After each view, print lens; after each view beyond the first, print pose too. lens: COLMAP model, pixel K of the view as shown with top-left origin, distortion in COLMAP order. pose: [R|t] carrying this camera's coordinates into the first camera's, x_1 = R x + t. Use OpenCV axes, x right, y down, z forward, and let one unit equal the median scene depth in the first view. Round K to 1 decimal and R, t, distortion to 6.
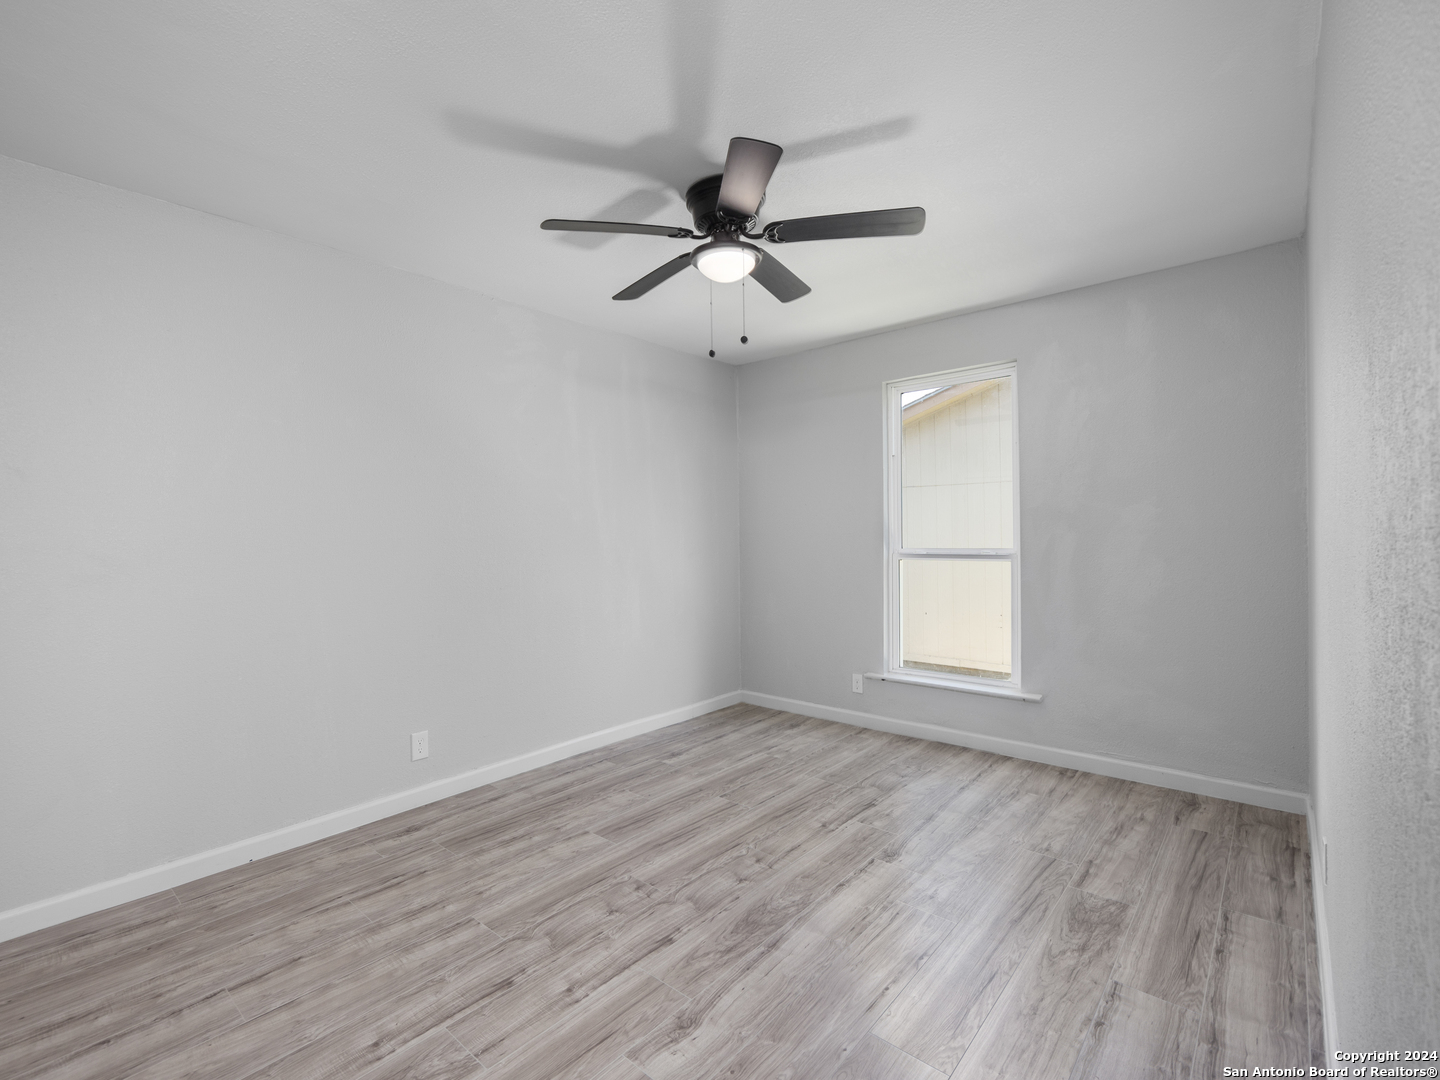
lens RADIAL K [[649.5, 0, 721.1], [0, 649.5, 537.4], [0, 0, 1]] dist [0.000077, -0.000016]
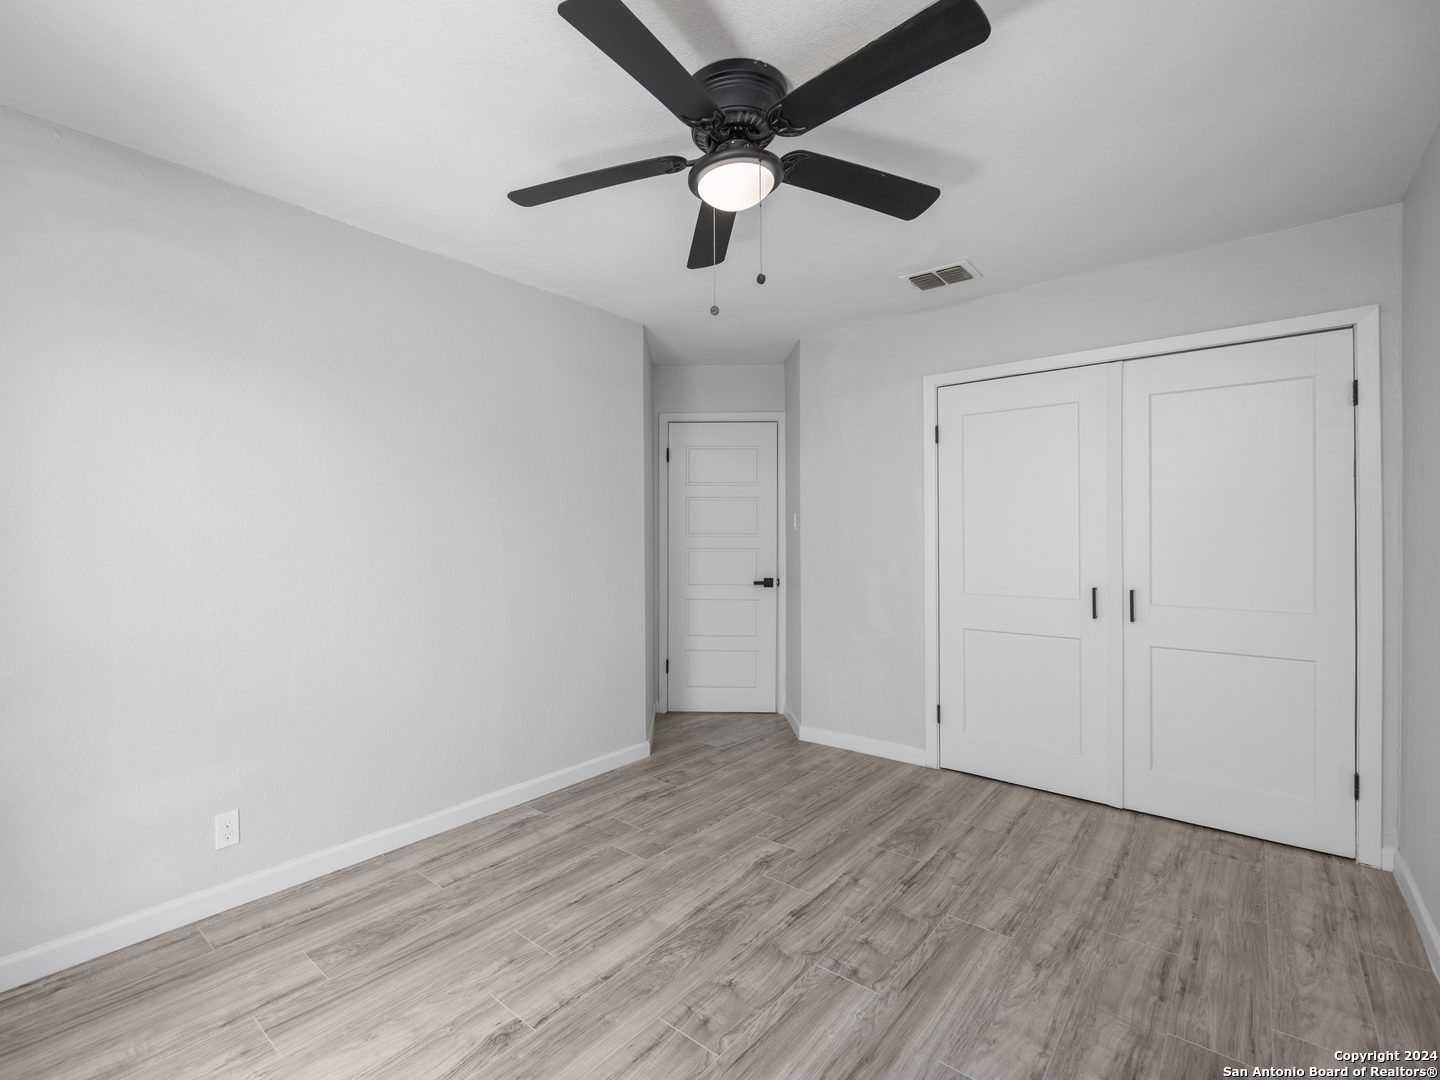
lens RADIAL K [[649.5, 0, 715.4], [0, 649.5, 536.2], [0, 0, 1]] dist [0.000077, -0.000016]
pose [[-0.999672, 0.014066, -0.021397, 0.063053], [0.013927, 0.999881, 0.006645, -0.022193], [0.021488, 0.006345, -0.999749, 1.958777]]
